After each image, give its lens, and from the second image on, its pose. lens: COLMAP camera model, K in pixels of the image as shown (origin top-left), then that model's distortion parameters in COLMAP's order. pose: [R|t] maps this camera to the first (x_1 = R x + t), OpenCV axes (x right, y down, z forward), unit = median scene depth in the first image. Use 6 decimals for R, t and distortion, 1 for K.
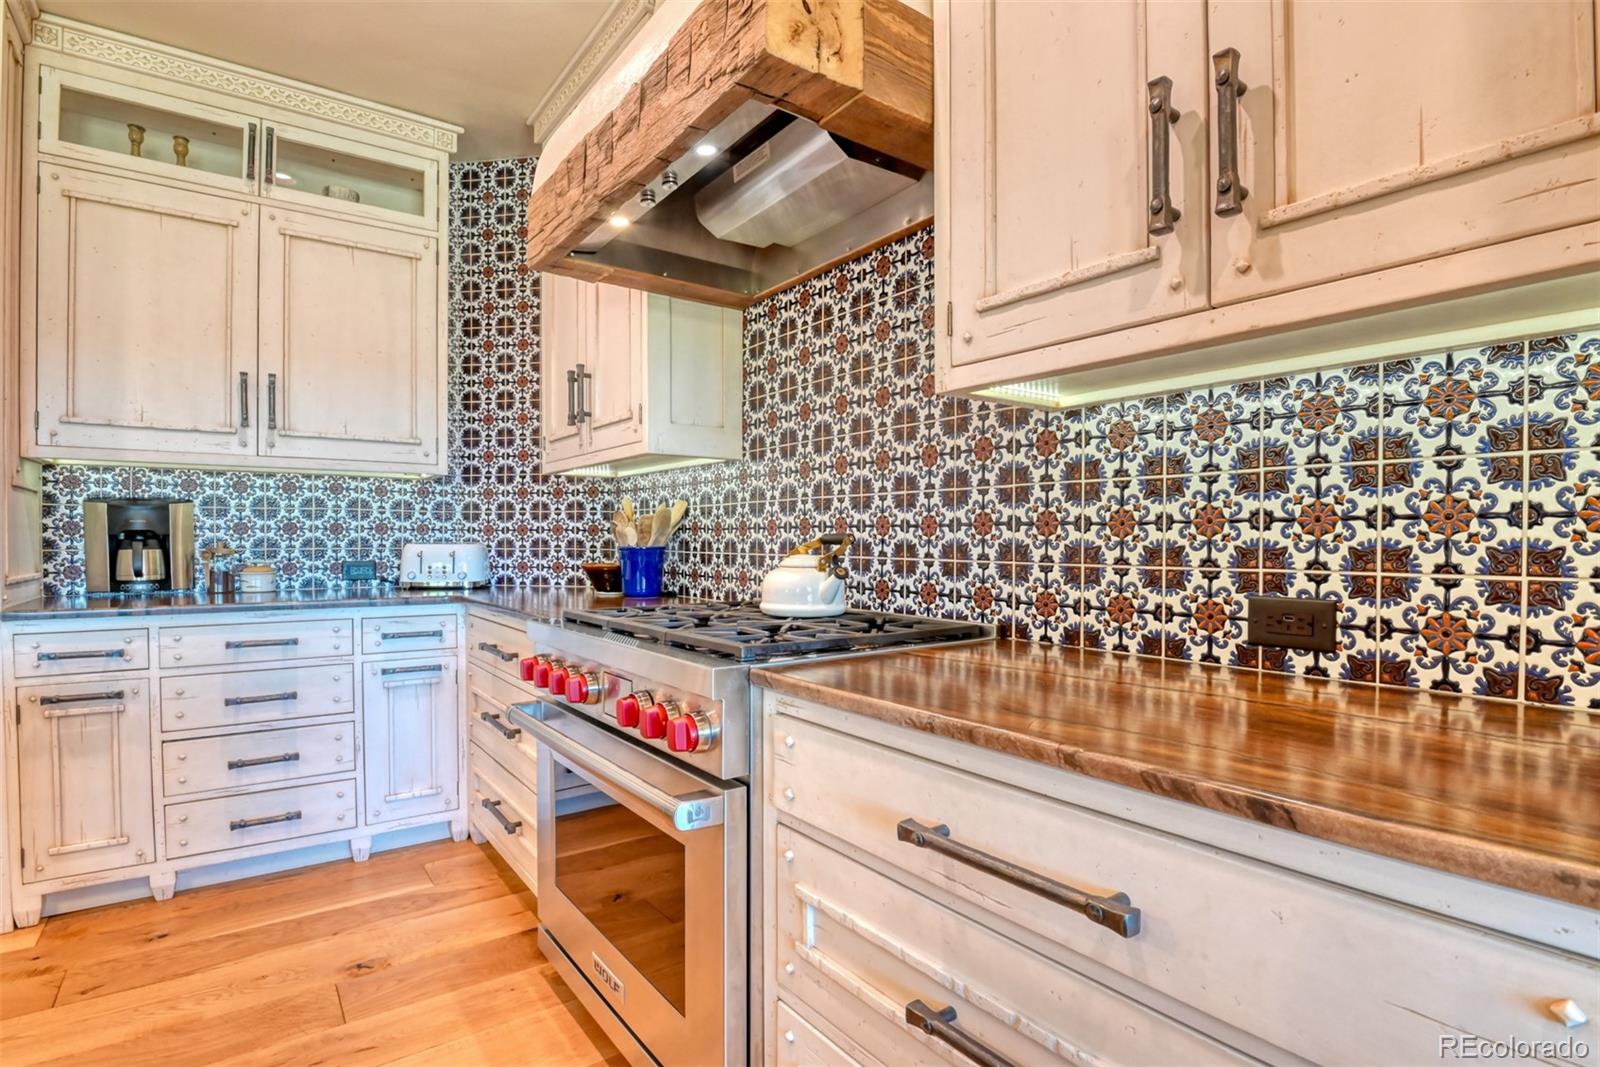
lens RADIAL K [[778.9, 0, 814.9], [0, 778.9, 553.9], [0, 0, 1]] dist [-0.027226, -0.002939]
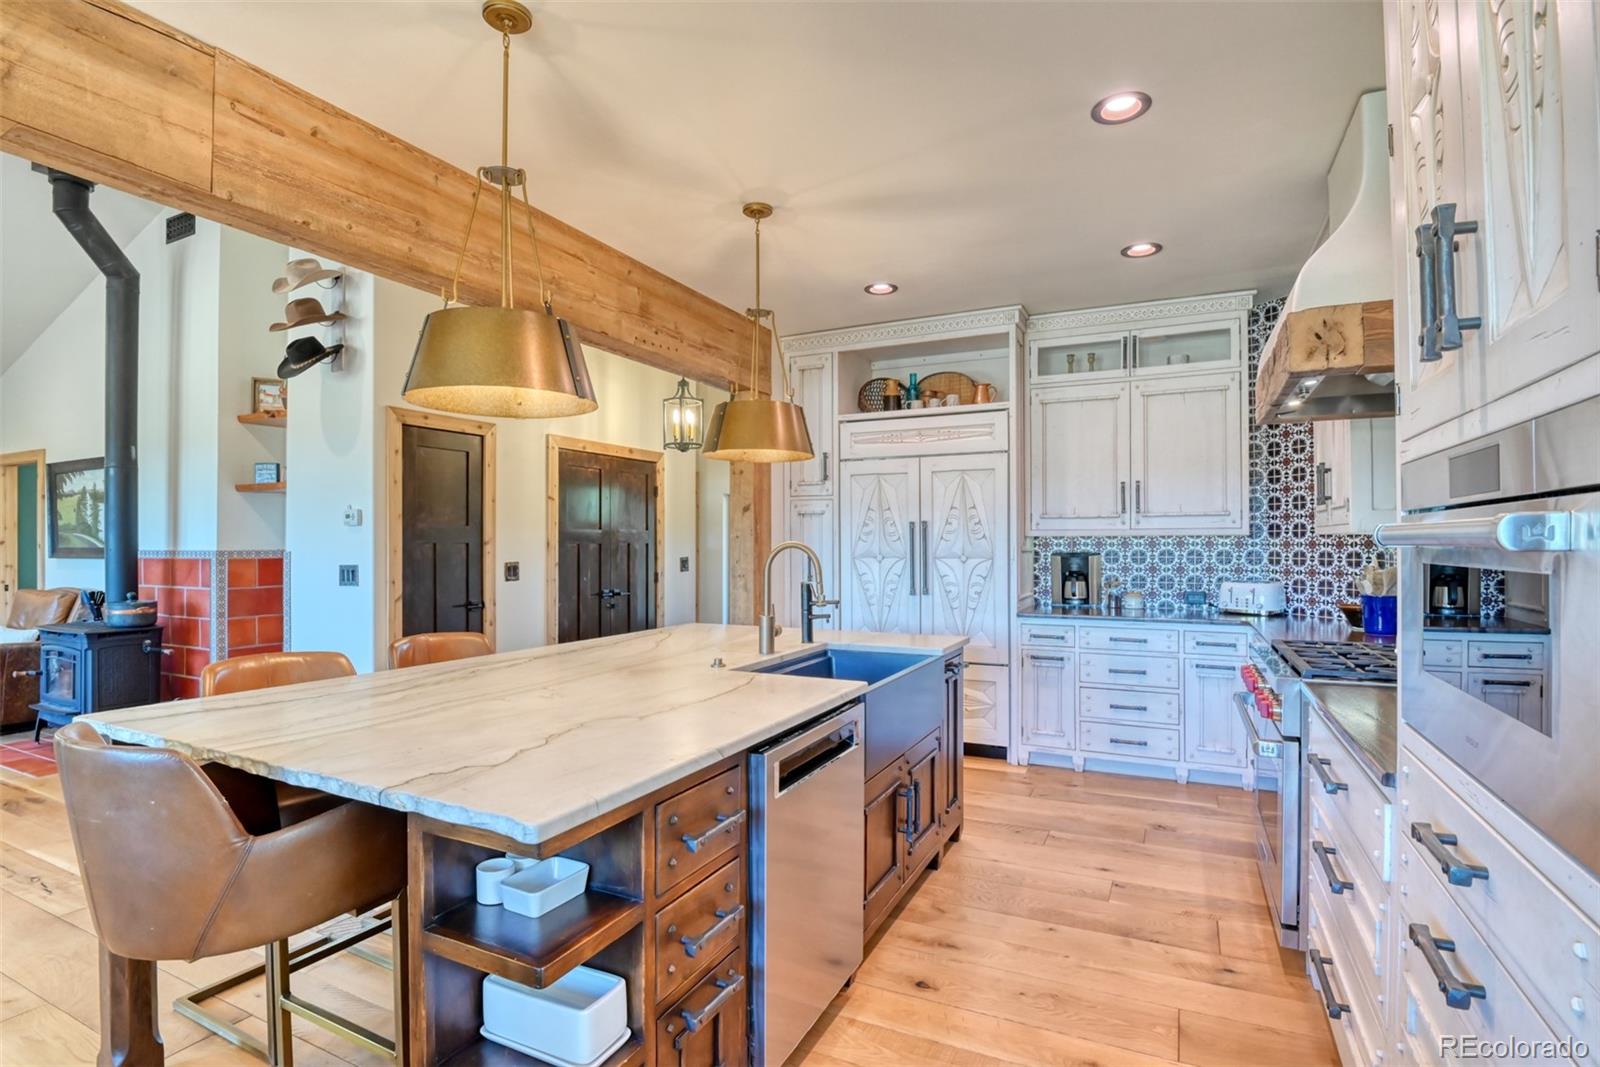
lens RADIAL K [[778.9, 0, 804.7], [0, 778.9, 539.4], [0, 0, 1]] dist [-0.027226, -0.002939]
pose [[0.458805, -0.008776, -0.888494, 0.450704], [-0.013161, 0.999774, -0.016671, -0.064781], [0.888440, 0.019342, 0.458586, -0.413639]]
